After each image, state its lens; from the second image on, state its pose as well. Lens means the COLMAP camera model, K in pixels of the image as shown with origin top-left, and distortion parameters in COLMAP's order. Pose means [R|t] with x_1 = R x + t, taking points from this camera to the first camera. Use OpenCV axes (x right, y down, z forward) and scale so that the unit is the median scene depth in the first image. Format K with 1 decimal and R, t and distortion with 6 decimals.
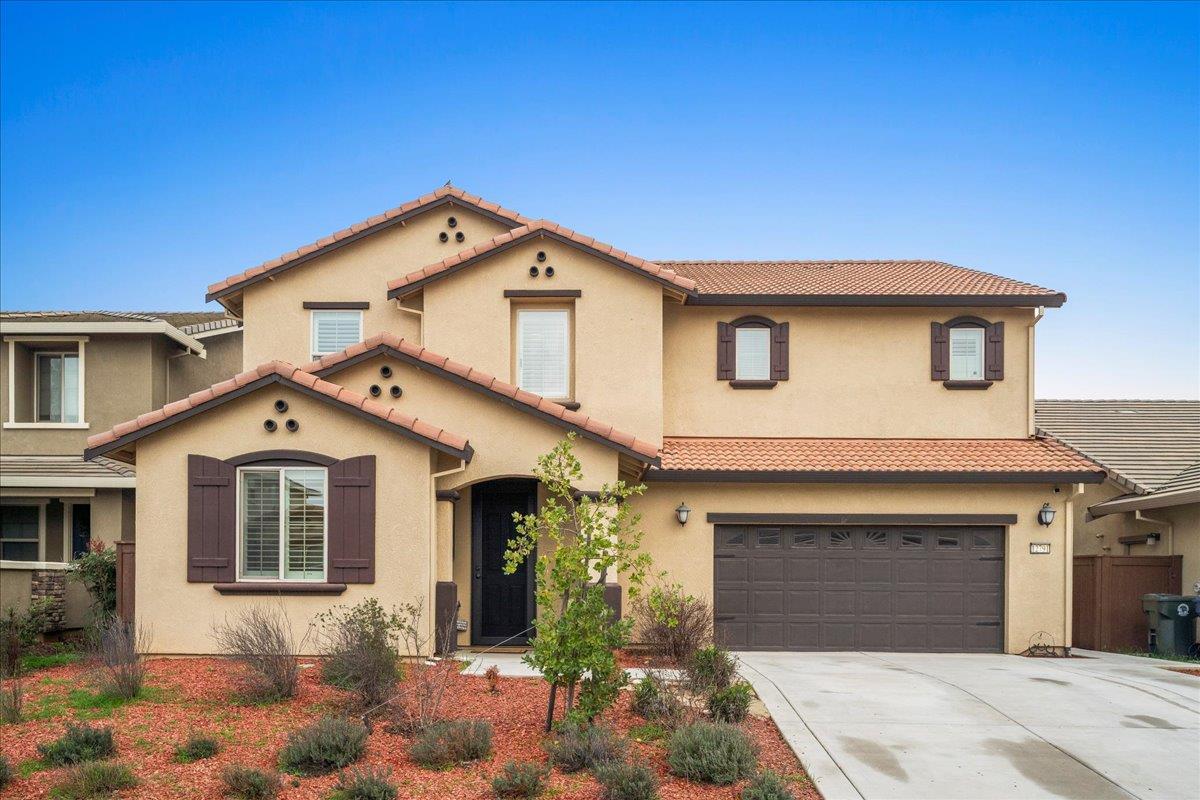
lens RADIAL K [[963.5, 0, 567.8], [0, 963.5, 596.6], [0, 0, 1]] dist [-0.003661, -0.002039]
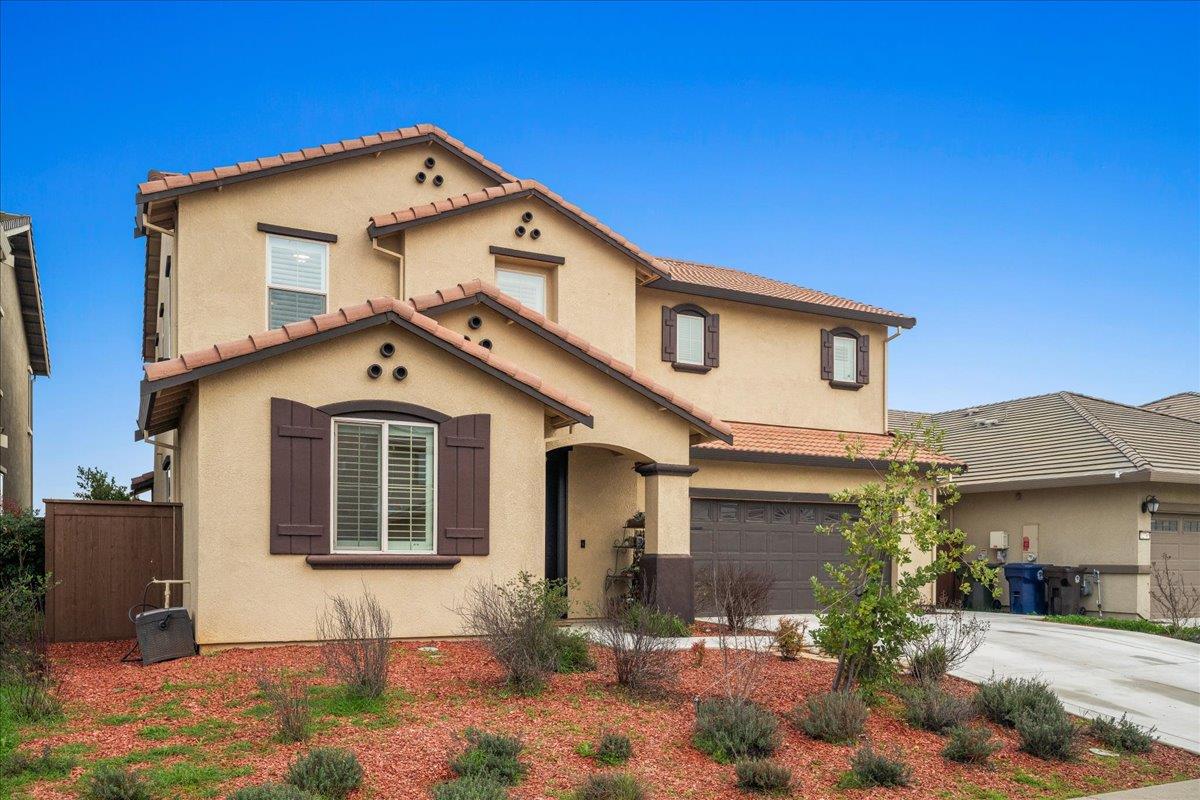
lens RADIAL K [[942.4, 0, 605.9], [0, 942.4, 565.0], [0, 0, 1]] dist [-0.004027, -0.001999]
pose [[0.881566, -0.006125, 0.472021, -0.416274], [0.005782, 0.999981, 0.002176, -0.004566], [-0.472025, 0.000811, 0.881585, 0.129965]]
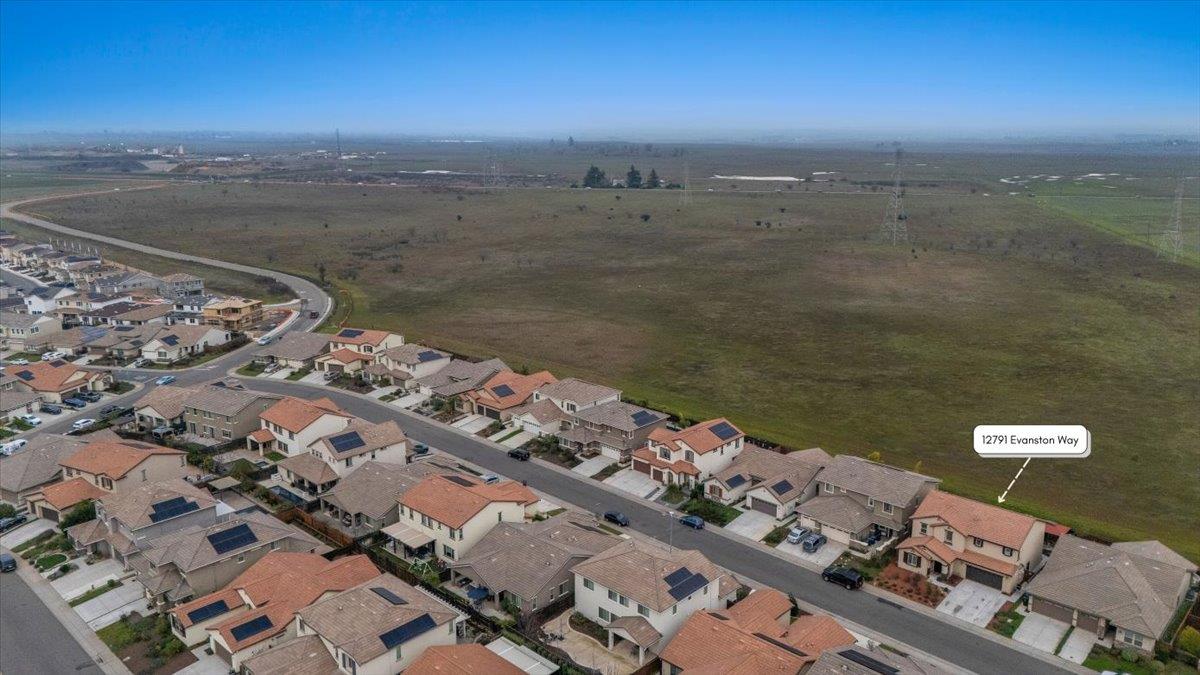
lens RADIAL K [[853.6, 0, 600.0], [0, 853.6, 337.5], [0, 0, 1]] dist [0.094314, -0.112439]
pose [[0.744015, 0.145897, -0.652040, 2.391819], [0.000472, 0.975754, 0.218869, -3.624509], [0.668163, -0.163150, 0.725906, -6.224668]]
